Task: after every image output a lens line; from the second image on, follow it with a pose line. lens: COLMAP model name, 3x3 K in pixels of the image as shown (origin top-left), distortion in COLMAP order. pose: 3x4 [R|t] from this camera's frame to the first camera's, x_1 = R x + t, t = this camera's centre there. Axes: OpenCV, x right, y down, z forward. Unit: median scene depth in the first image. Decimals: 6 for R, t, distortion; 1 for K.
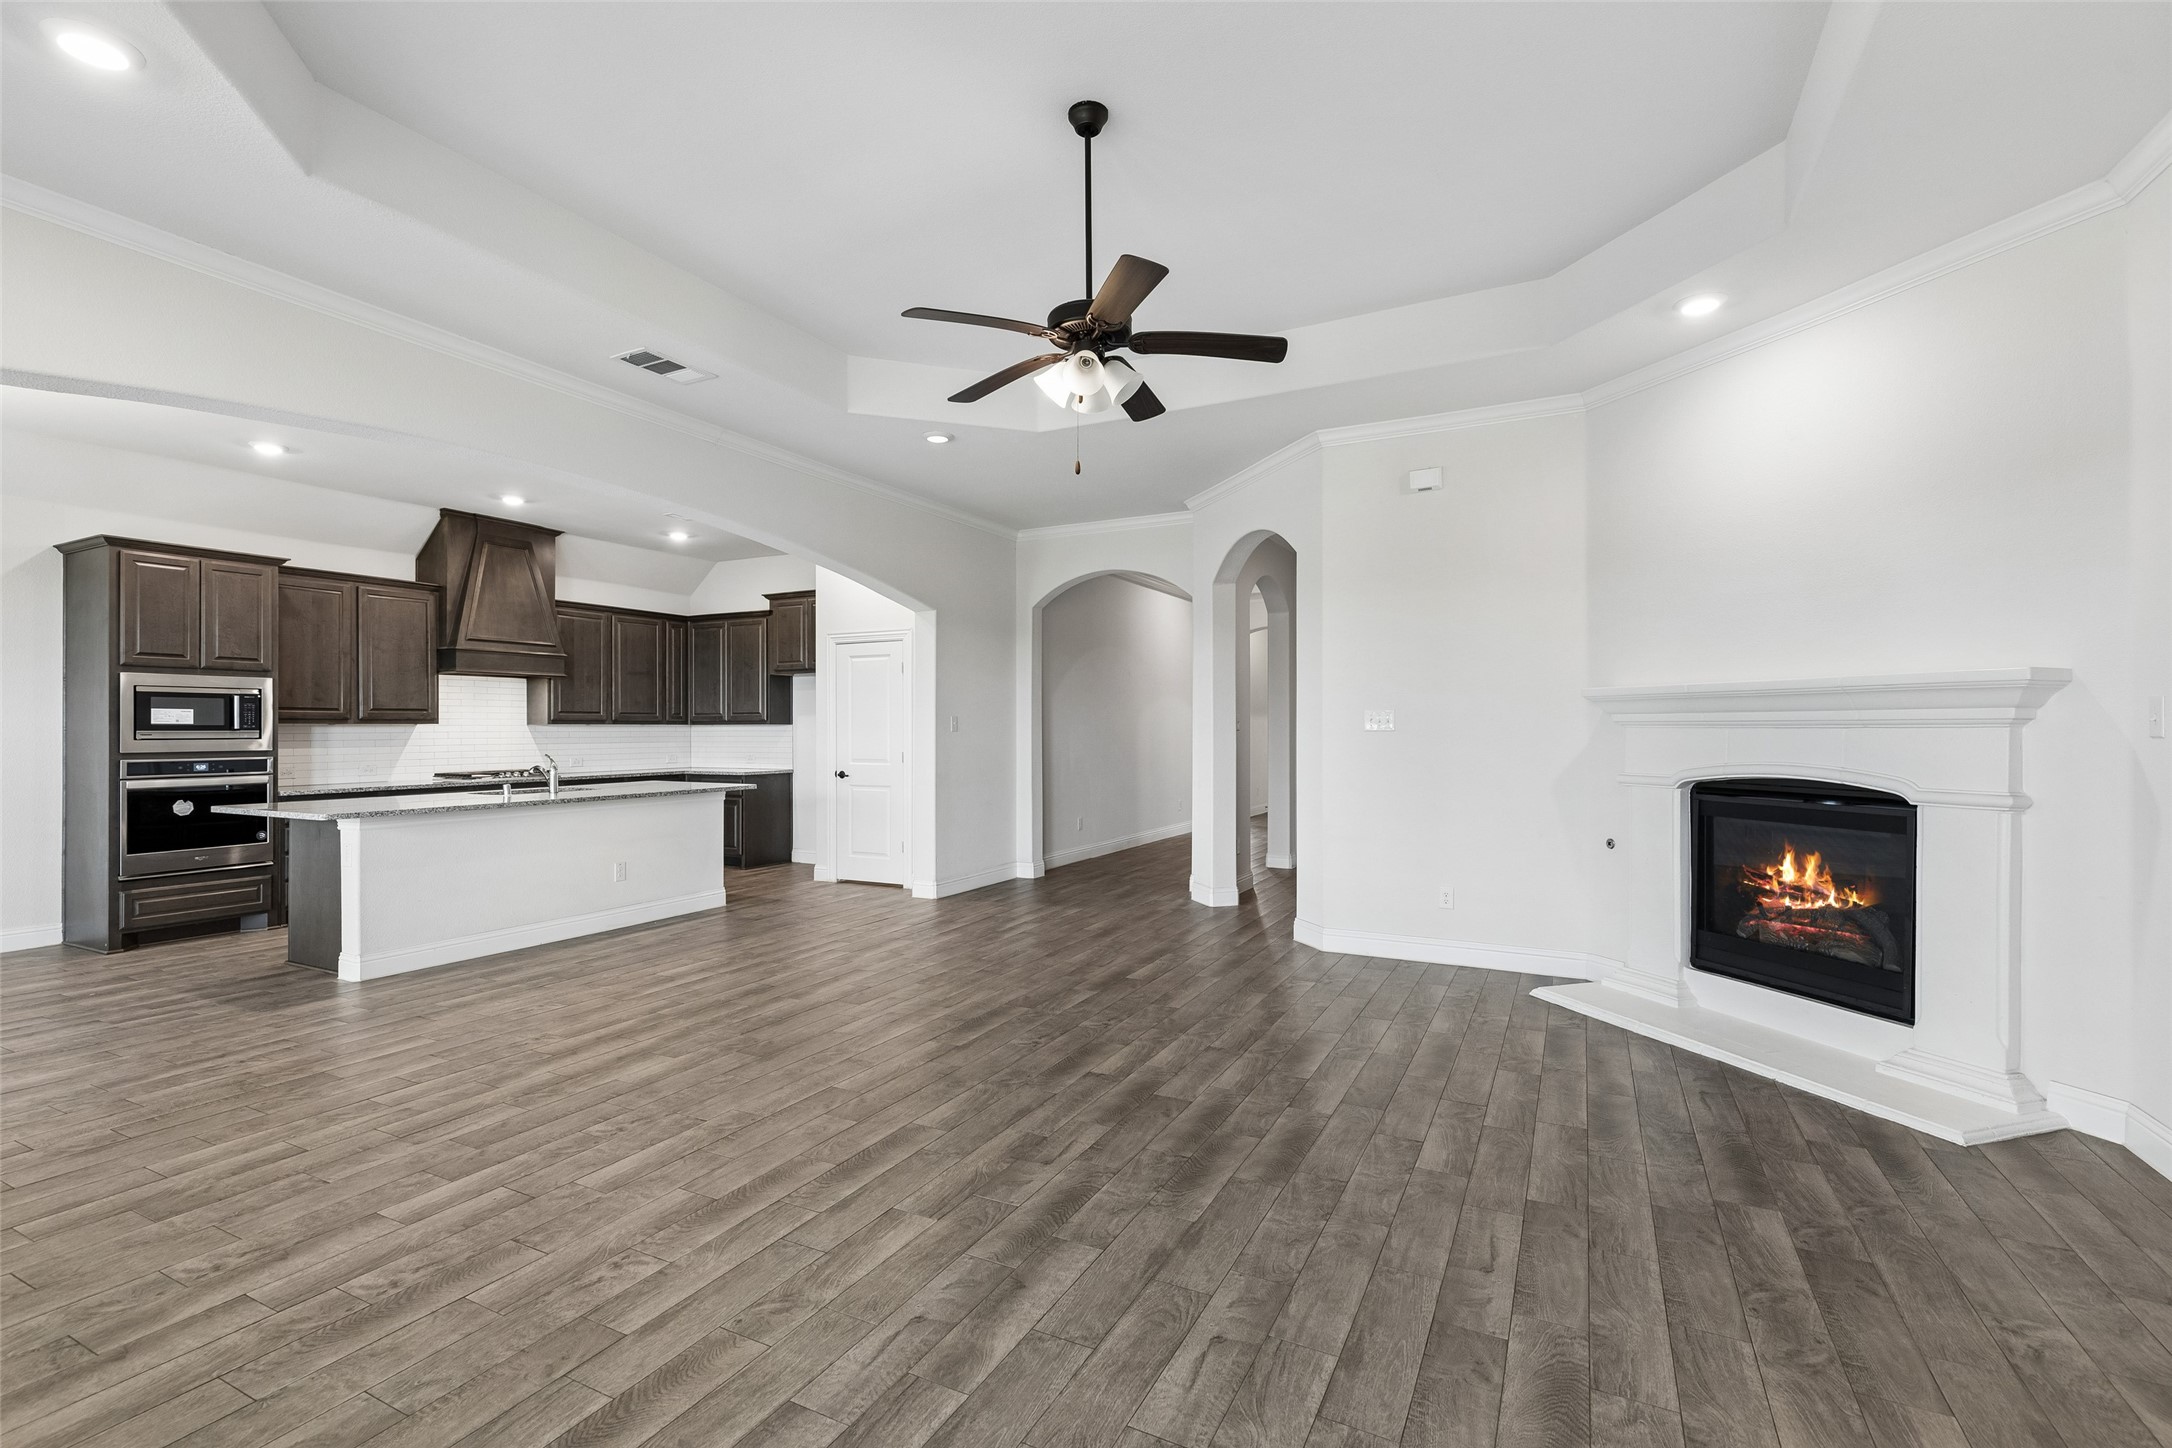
lens RADIAL K [[980.8, 0, 1074.2], [0, 980.8, 720.9], [0, 0, 1]] dist [0.010064, -0.003159]
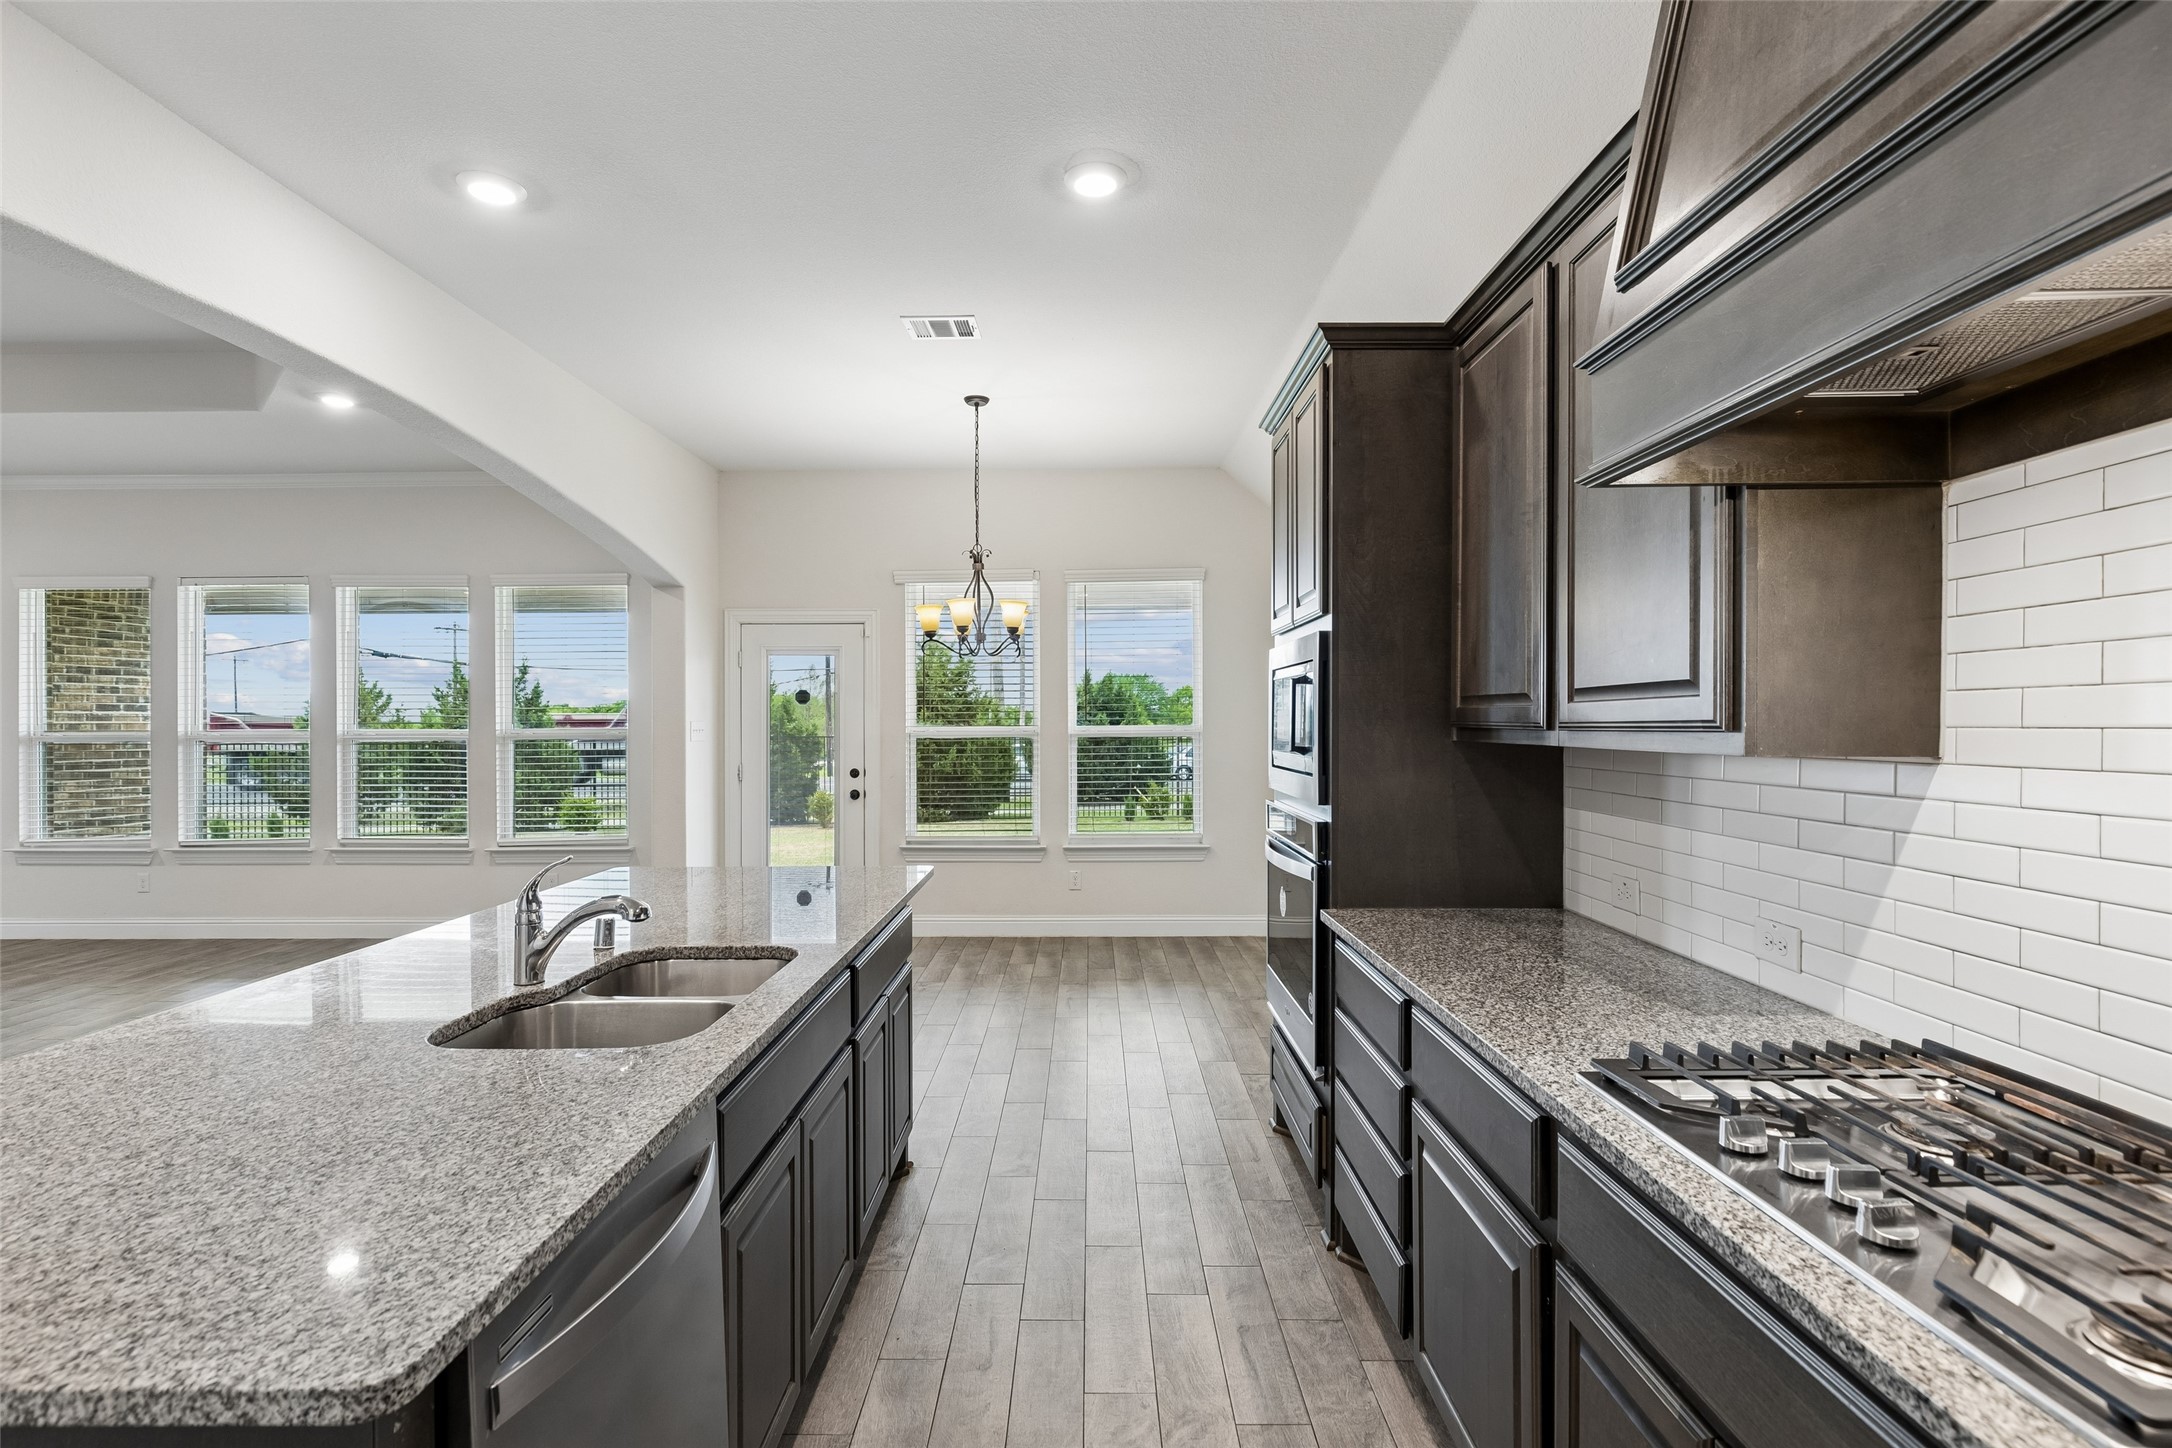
lens RADIAL K [[1022.5, 0, 1074.5], [0, 1022.5, 724.0], [0, 0, 1]] dist [-0.002165, 0.000012]
pose [[-0.891868, 0.008394, -0.452217, -0.528783], [0.010406, 0.999944, -0.001963, -0.004612], [0.452175, -0.006457, -0.891906, 1.335462]]
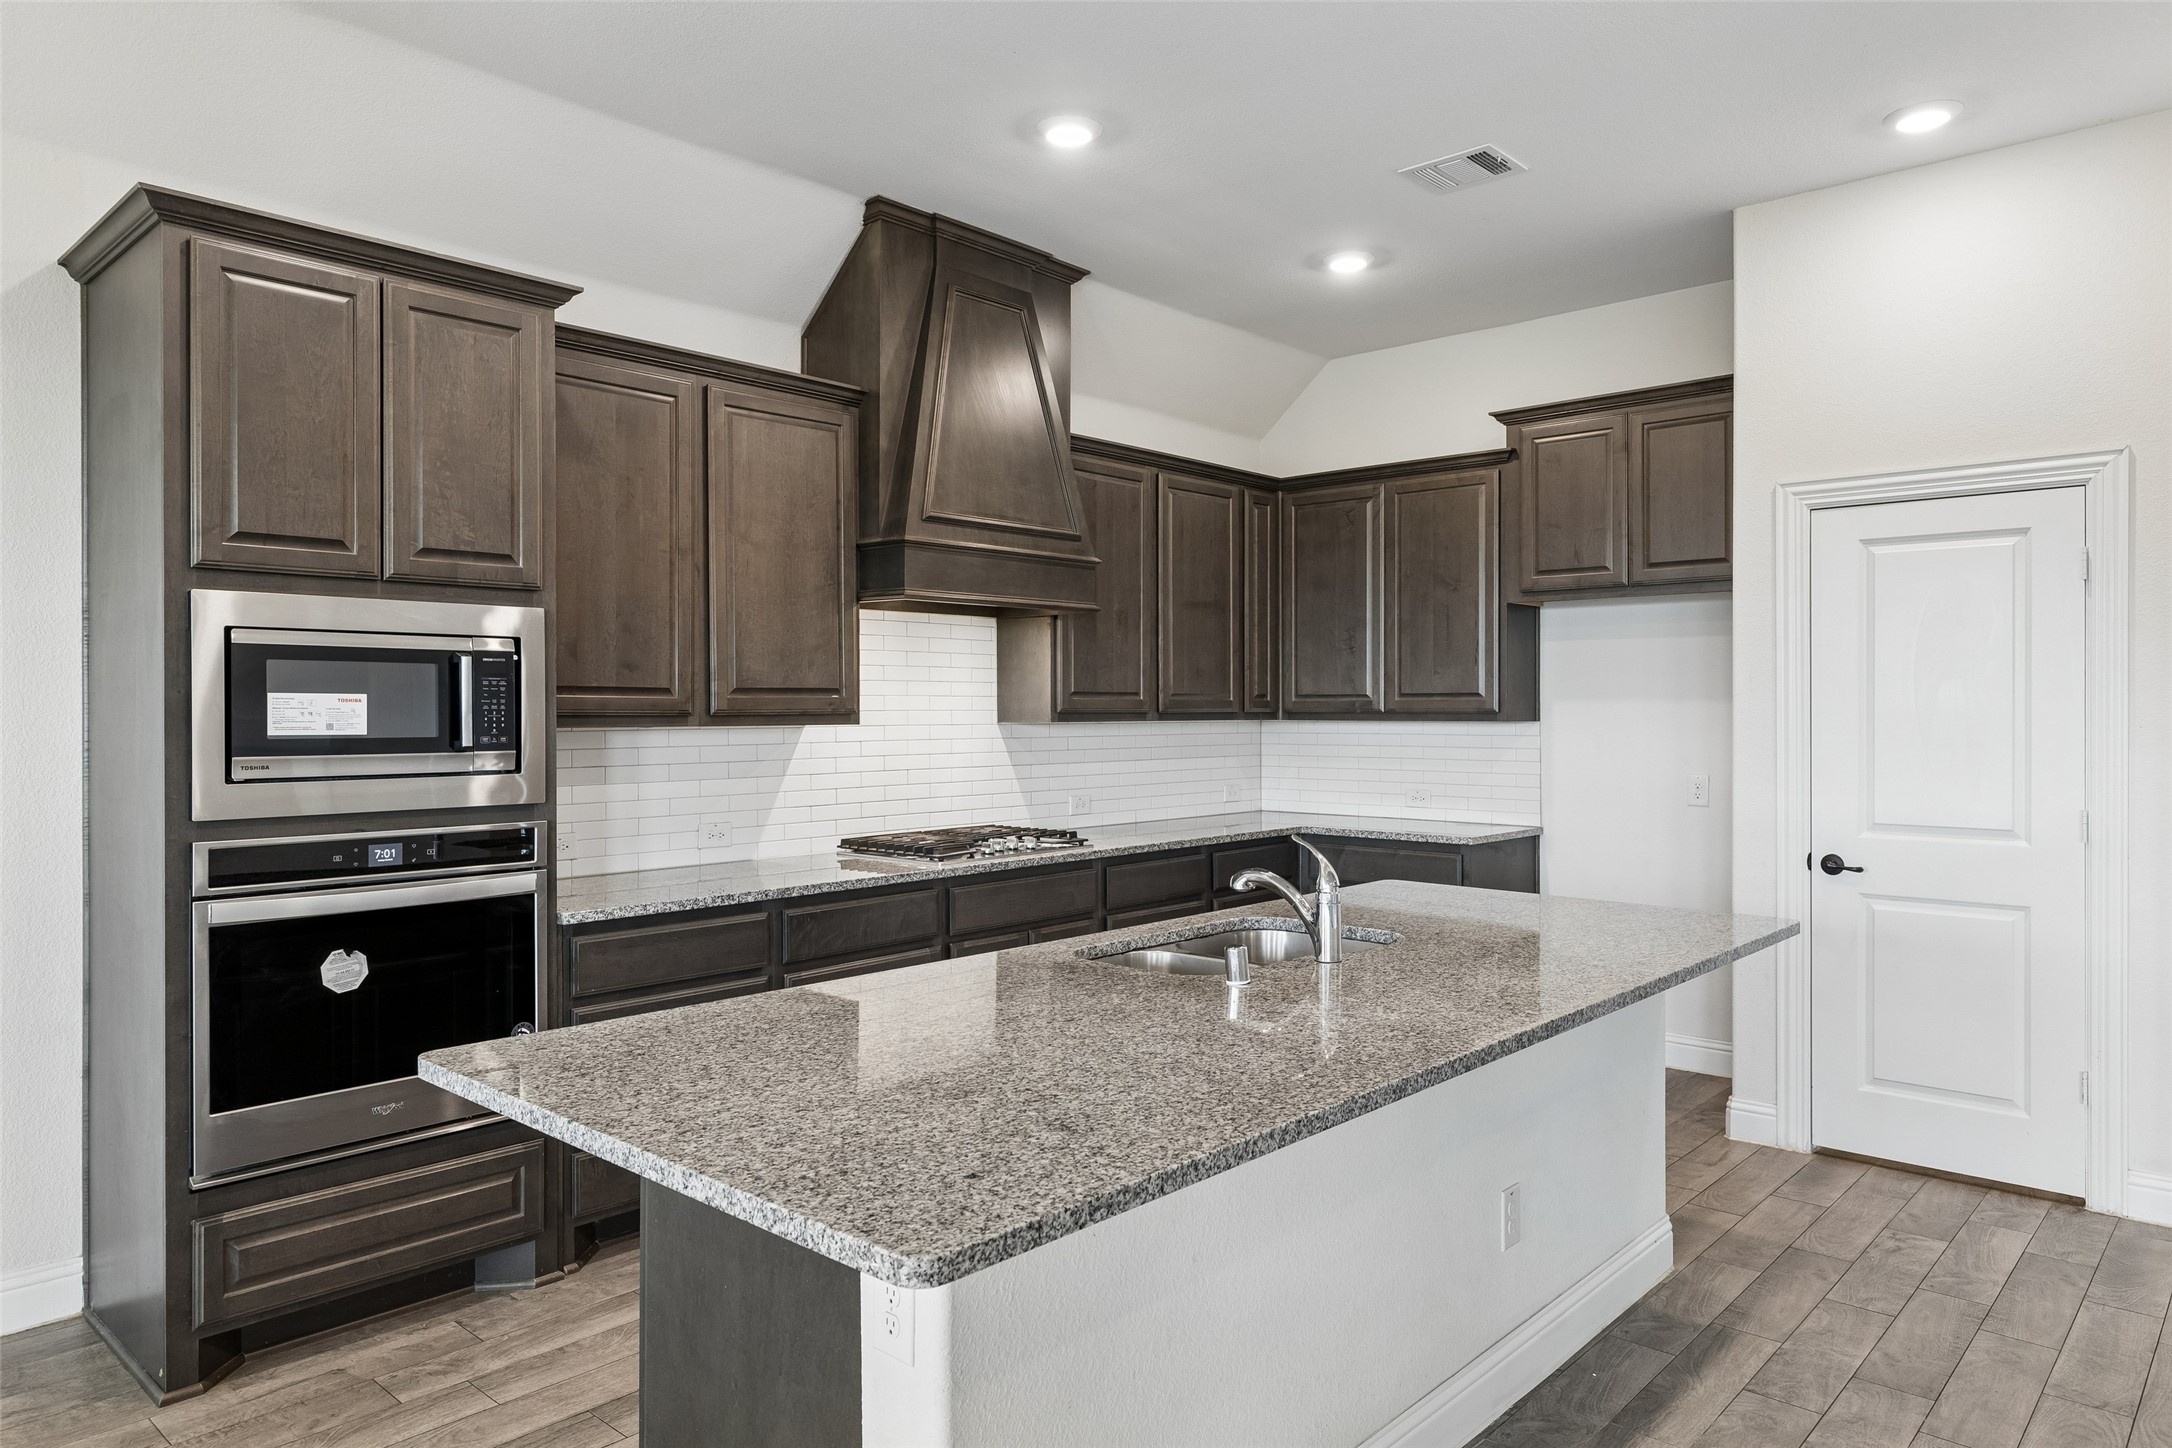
lens RADIAL K [[1377.0, 0, 1069.8], [0, 1377.0, 707.1], [0, 0, 1]] dist [0.001502, -0.001045]
pose [[0.965300, 0.003414, -0.261120, -0.487012], [-0.001094, 0.999959, 0.009031, -0.011237], [0.261140, -0.008432, 0.965264, 0.550975]]
